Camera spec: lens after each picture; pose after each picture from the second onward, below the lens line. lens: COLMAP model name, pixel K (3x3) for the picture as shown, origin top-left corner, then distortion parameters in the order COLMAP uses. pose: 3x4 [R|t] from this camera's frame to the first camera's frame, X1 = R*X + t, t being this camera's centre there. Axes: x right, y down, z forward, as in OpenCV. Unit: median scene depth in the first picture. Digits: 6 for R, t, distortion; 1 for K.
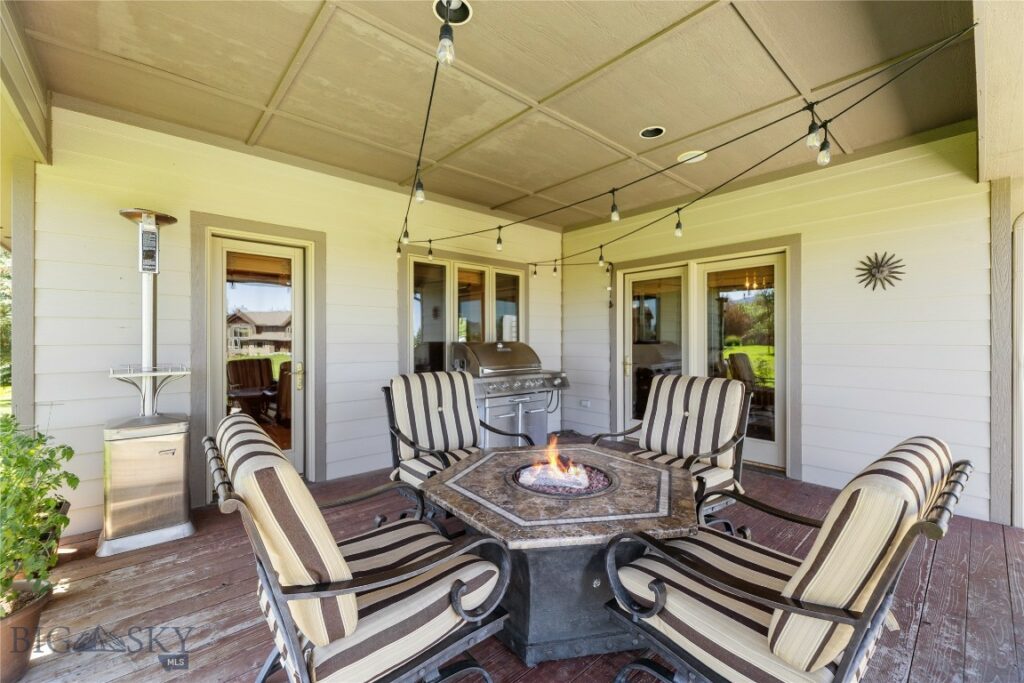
lens RADIAL K [[417.6, 0, 518.6], [0, 417.6, 336.9], [0, 0, 1]] dist [-0.001097, -0.000322]
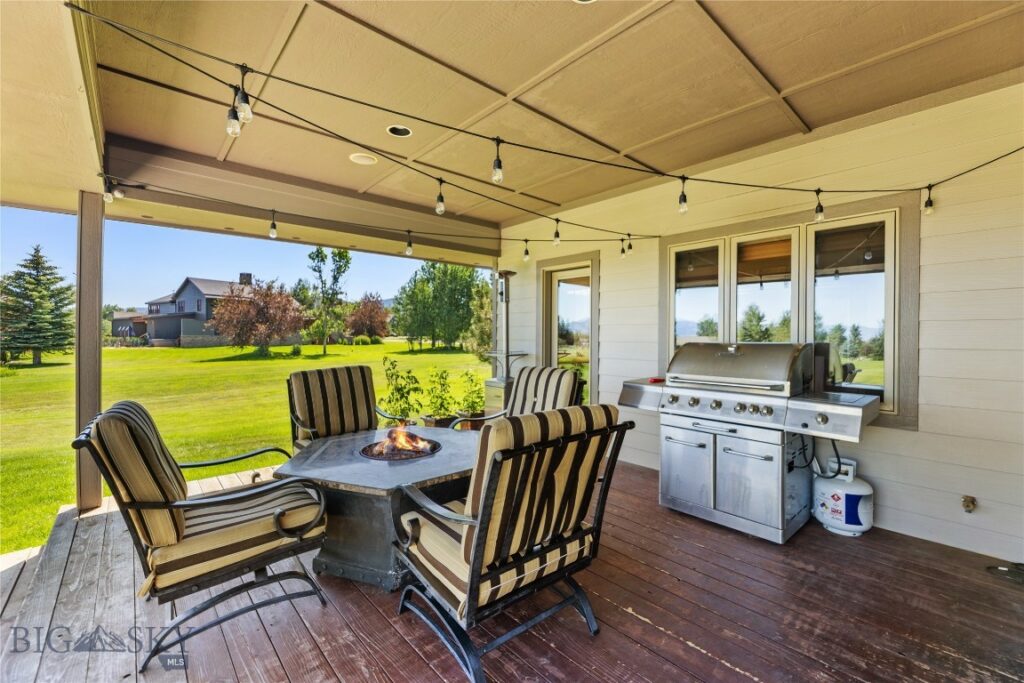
lens RADIAL K [[417.6, 0, 518.6], [0, 417.6, 342.6], [0, 0, 1]] dist [-0.001097, -0.000322]
pose [[0.016347, 0.025454, -0.999542, 0.659916], [0.008777, 0.999634, 0.025600, -0.011199], [0.999828, -0.009191, 0.016118, 0.650366]]
